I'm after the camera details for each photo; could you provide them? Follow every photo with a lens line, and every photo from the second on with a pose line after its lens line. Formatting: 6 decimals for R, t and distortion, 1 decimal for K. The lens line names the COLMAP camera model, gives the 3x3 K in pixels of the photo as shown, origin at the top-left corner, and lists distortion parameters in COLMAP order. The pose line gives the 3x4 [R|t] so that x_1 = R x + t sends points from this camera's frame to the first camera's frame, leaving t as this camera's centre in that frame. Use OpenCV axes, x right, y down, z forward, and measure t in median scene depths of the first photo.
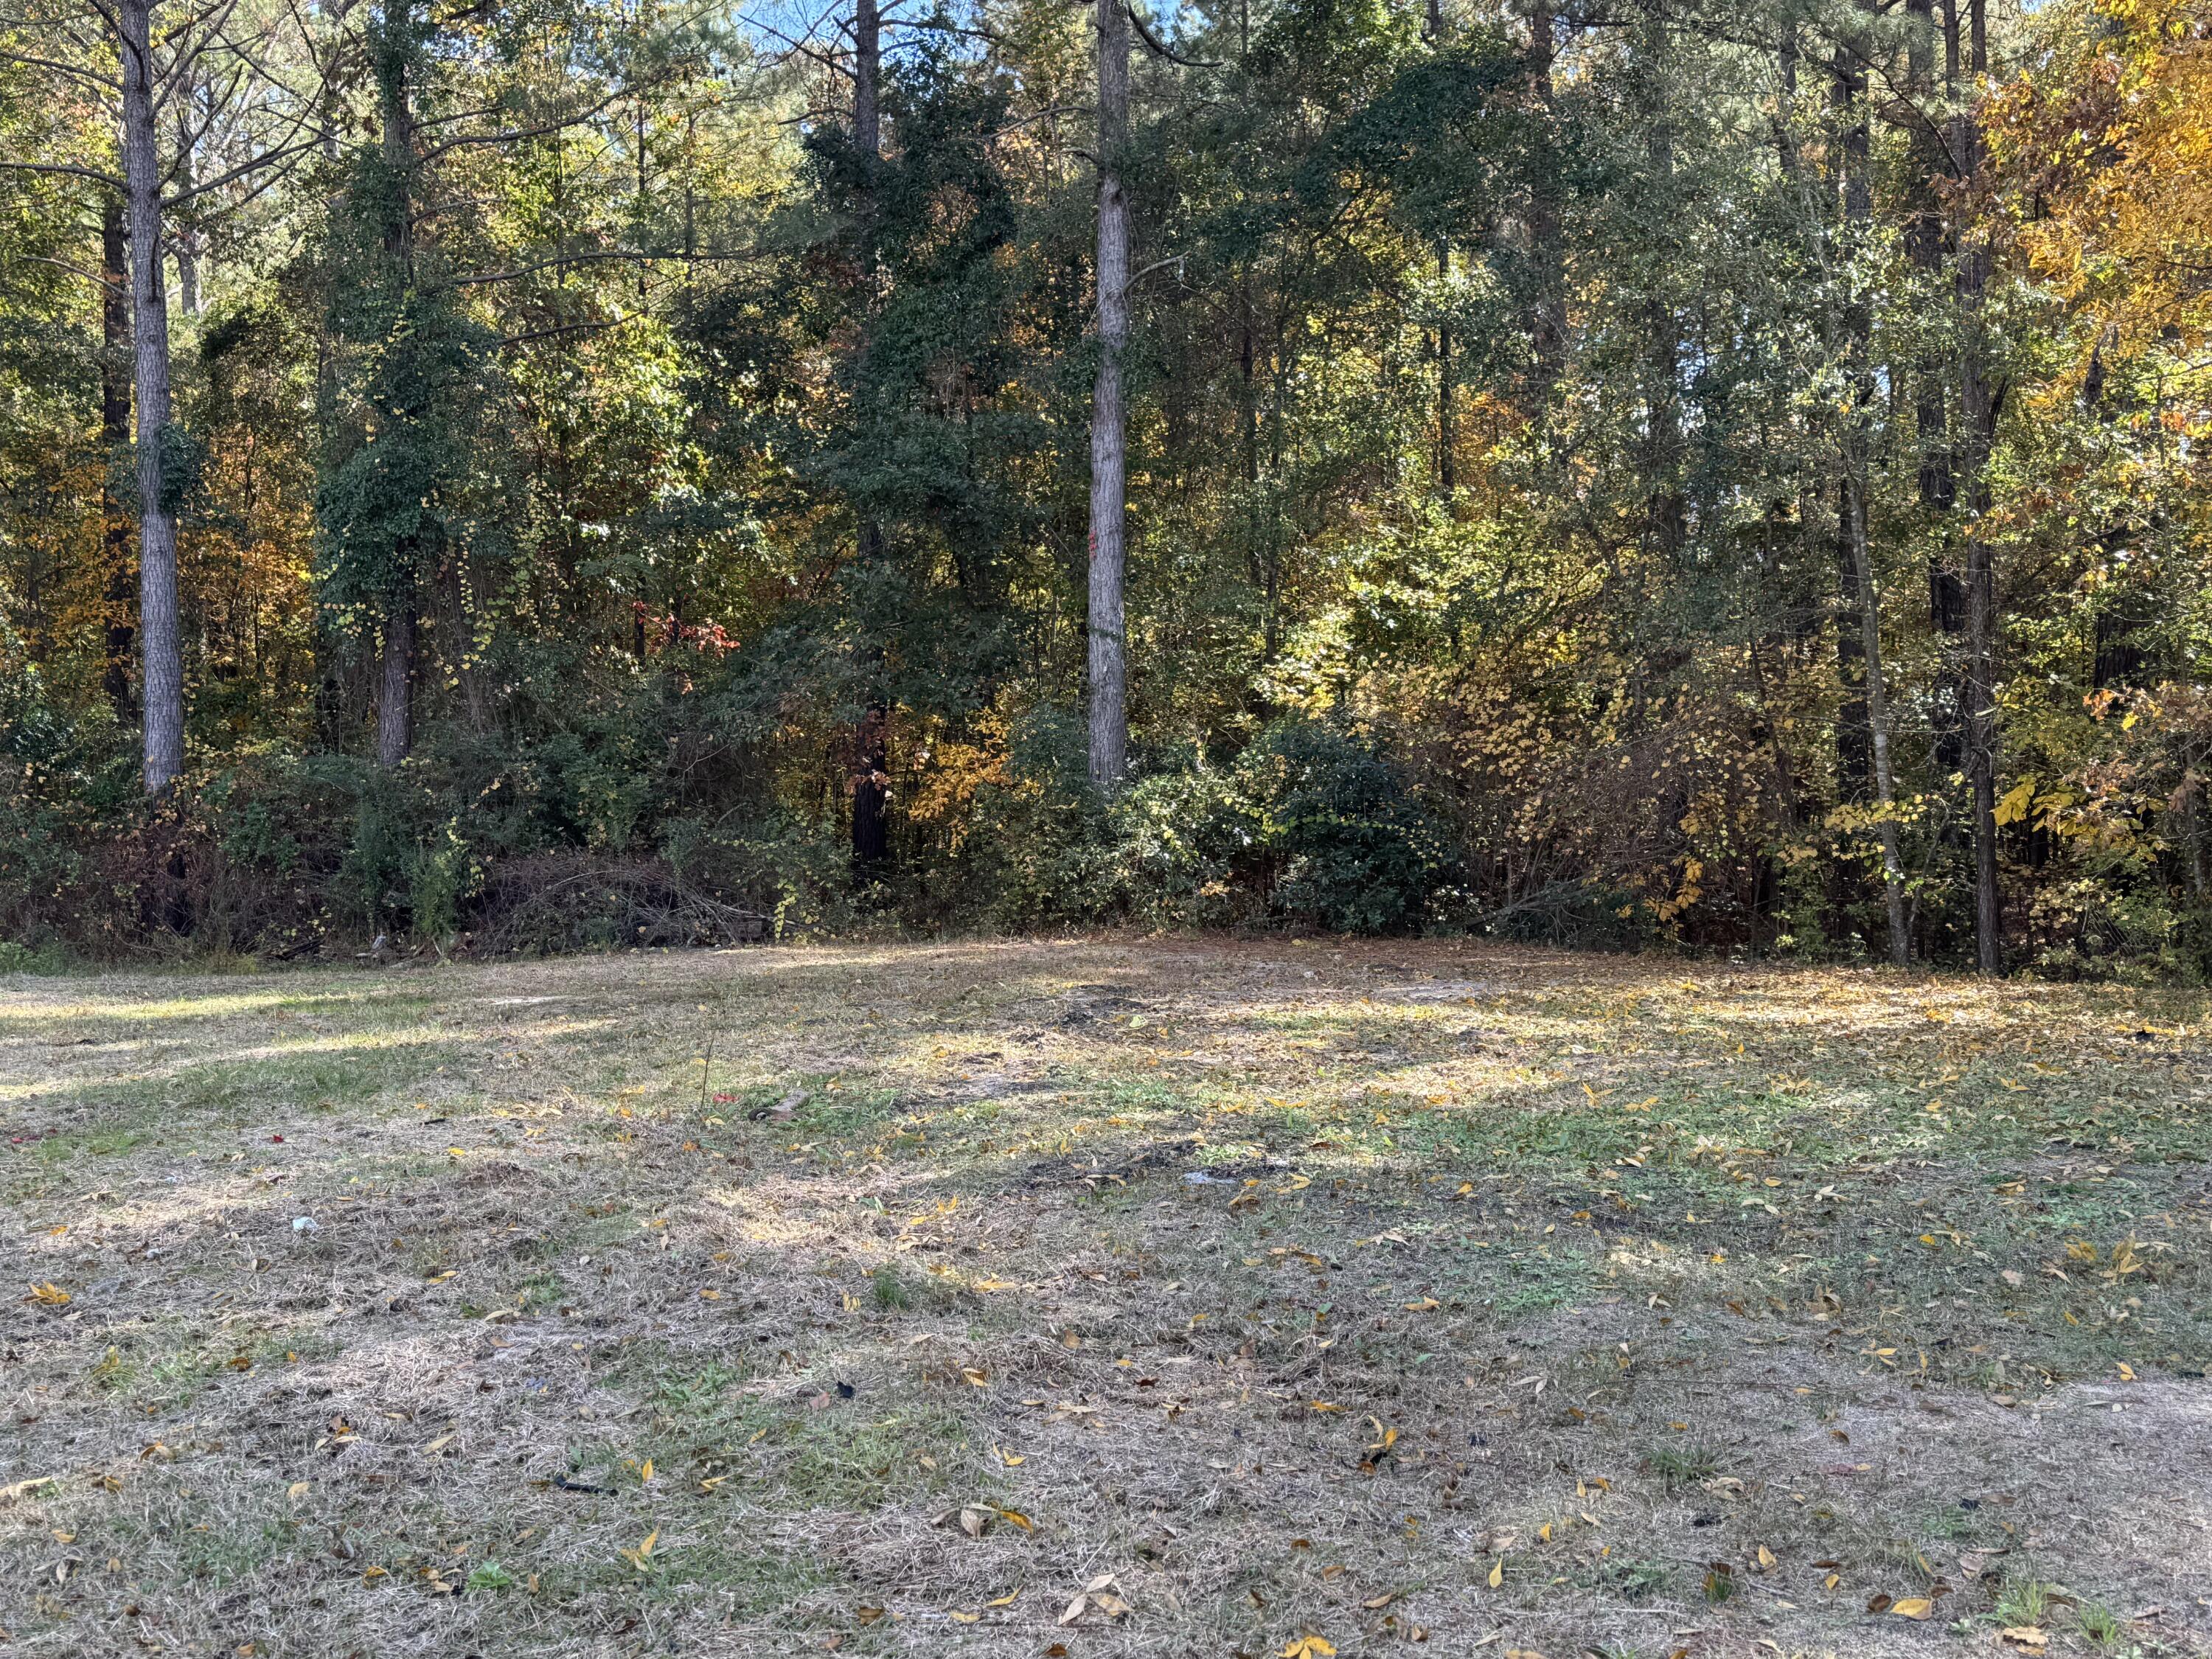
lens RADIAL K [[2383.4, 0, 1099.9], [0, 2383.4, 841.7], [0, 0, 1]] dist [0.073174, 0.000000]
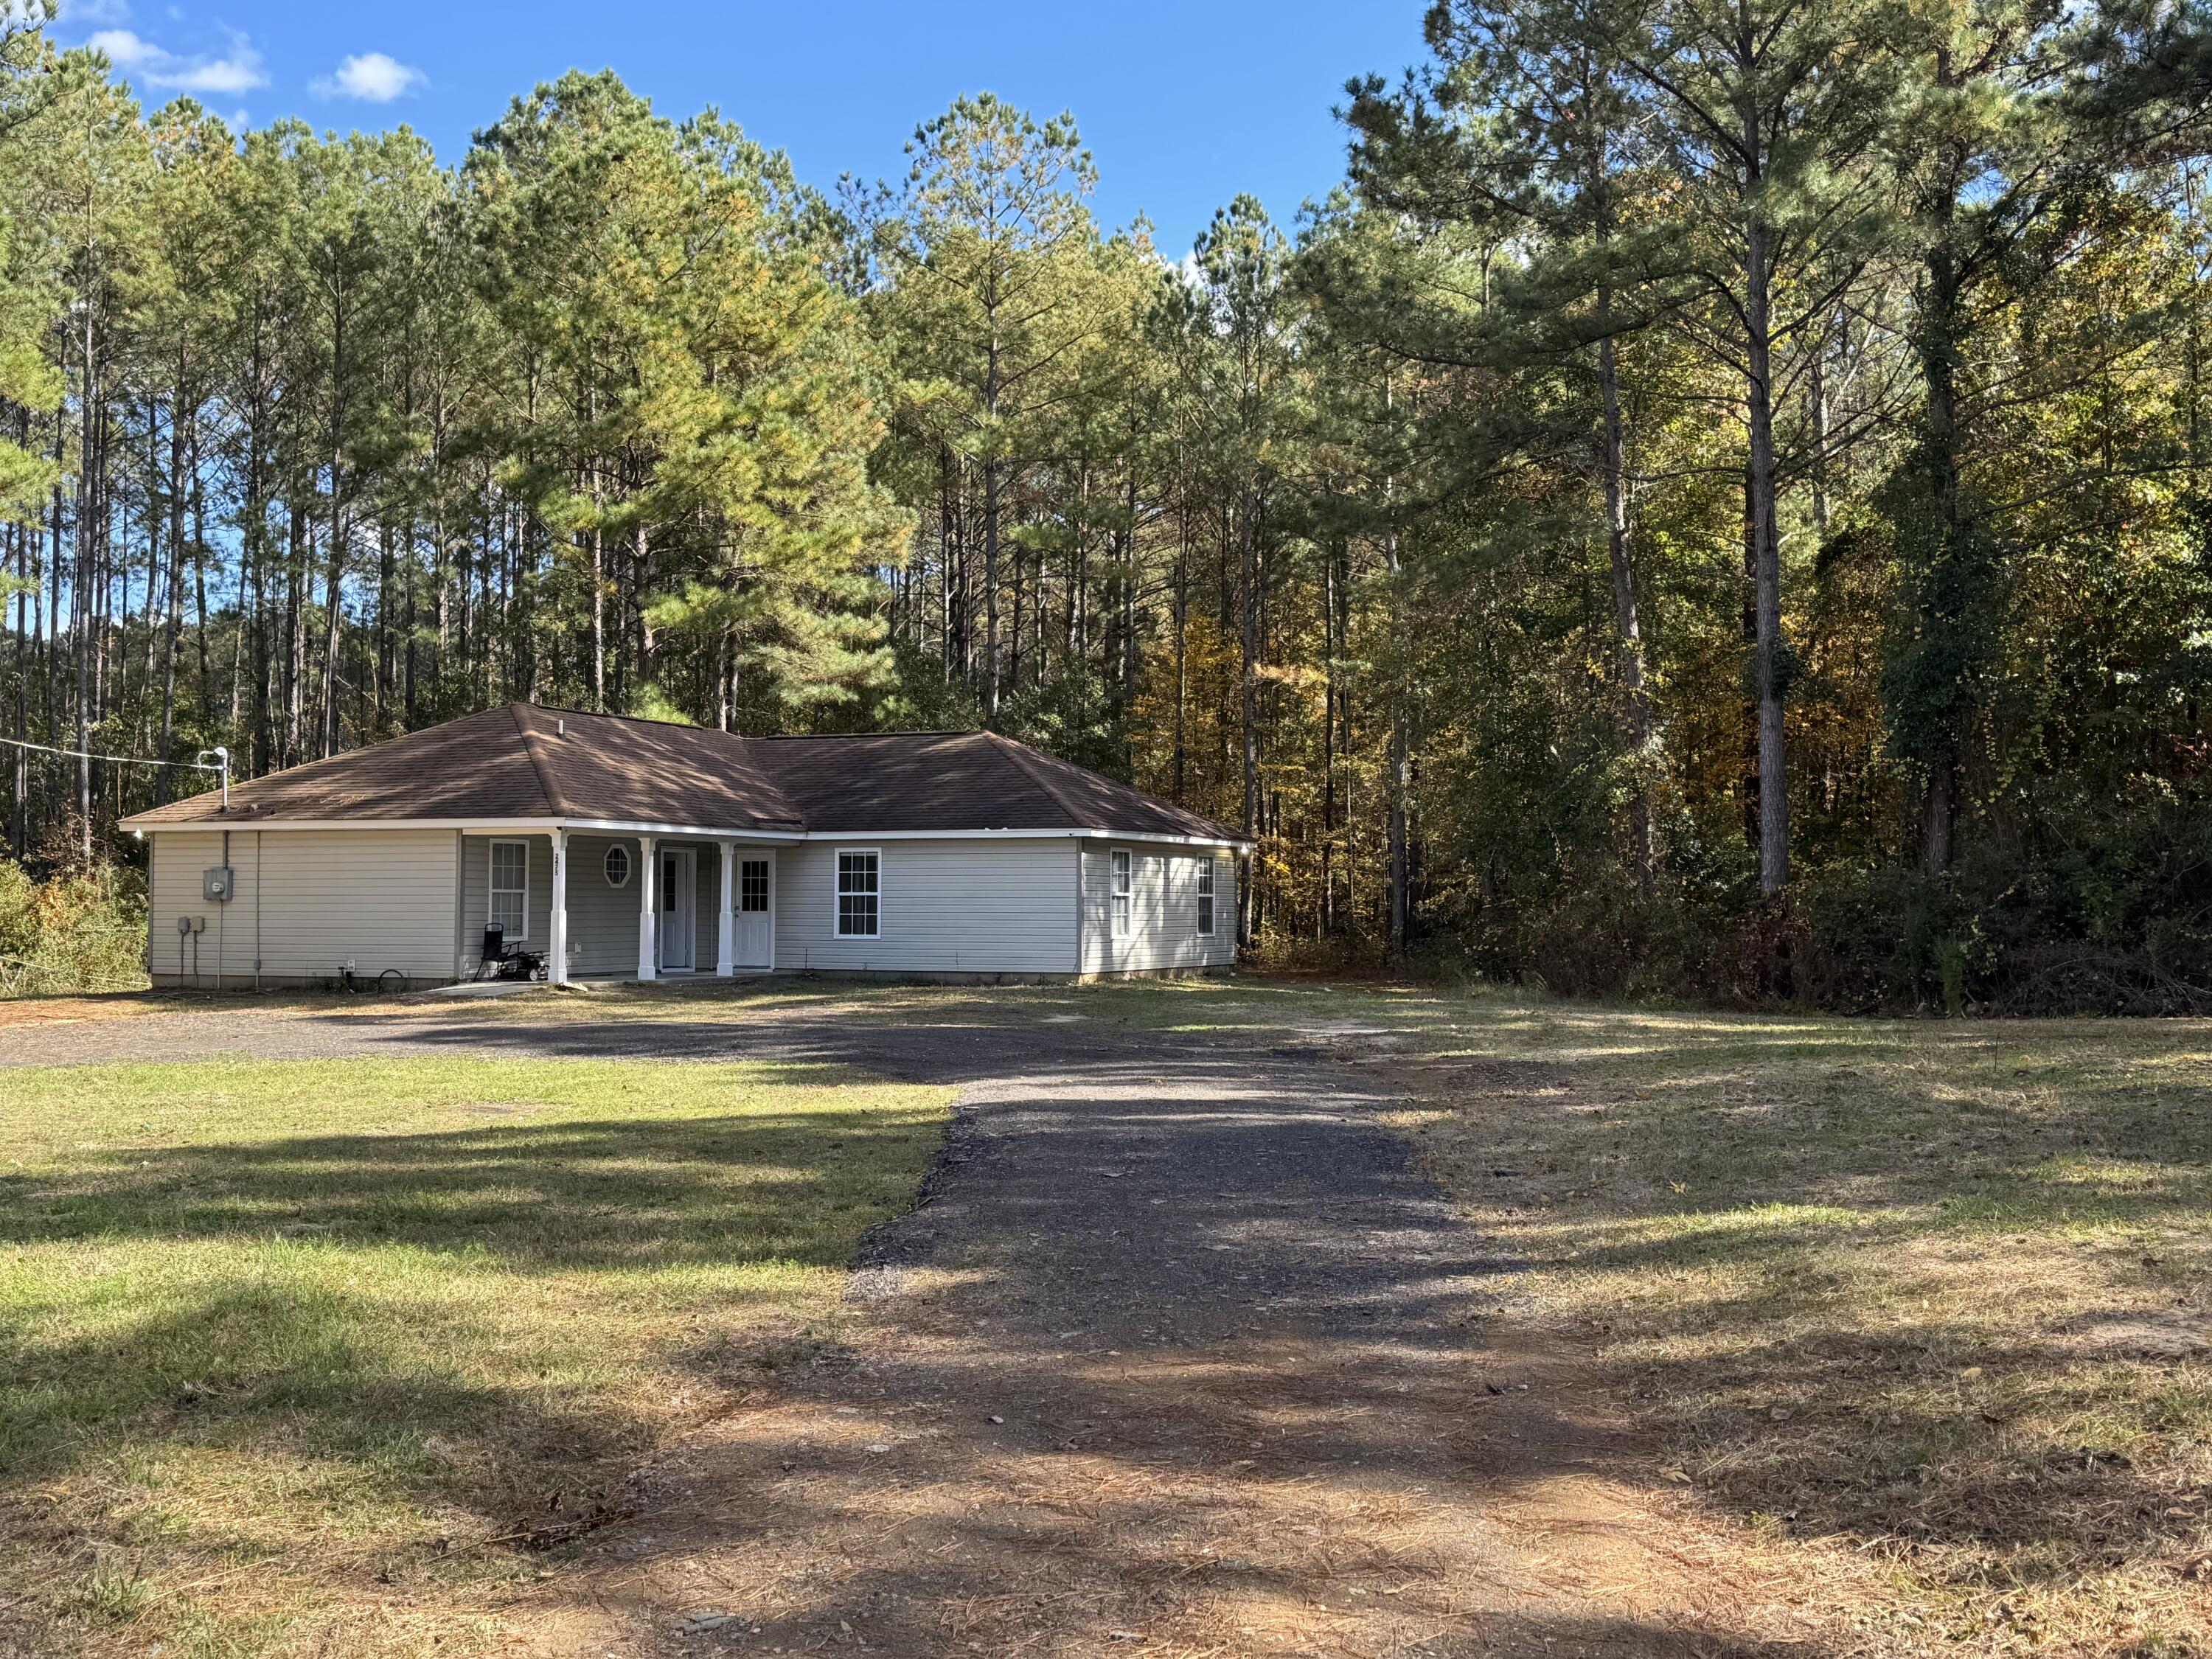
lens RADIAL K [[2383.4, 0, 1103.1], [0, 2383.4, 838.7], [0, 0, 1]] dist [0.073174, 0.000000]
pose [[0.782314, -0.016936, -0.622654, 0.169143], [-0.009182, 0.999208, -0.038715, 0.003517], [0.622816, 0.036004, 0.781539, -0.323715]]
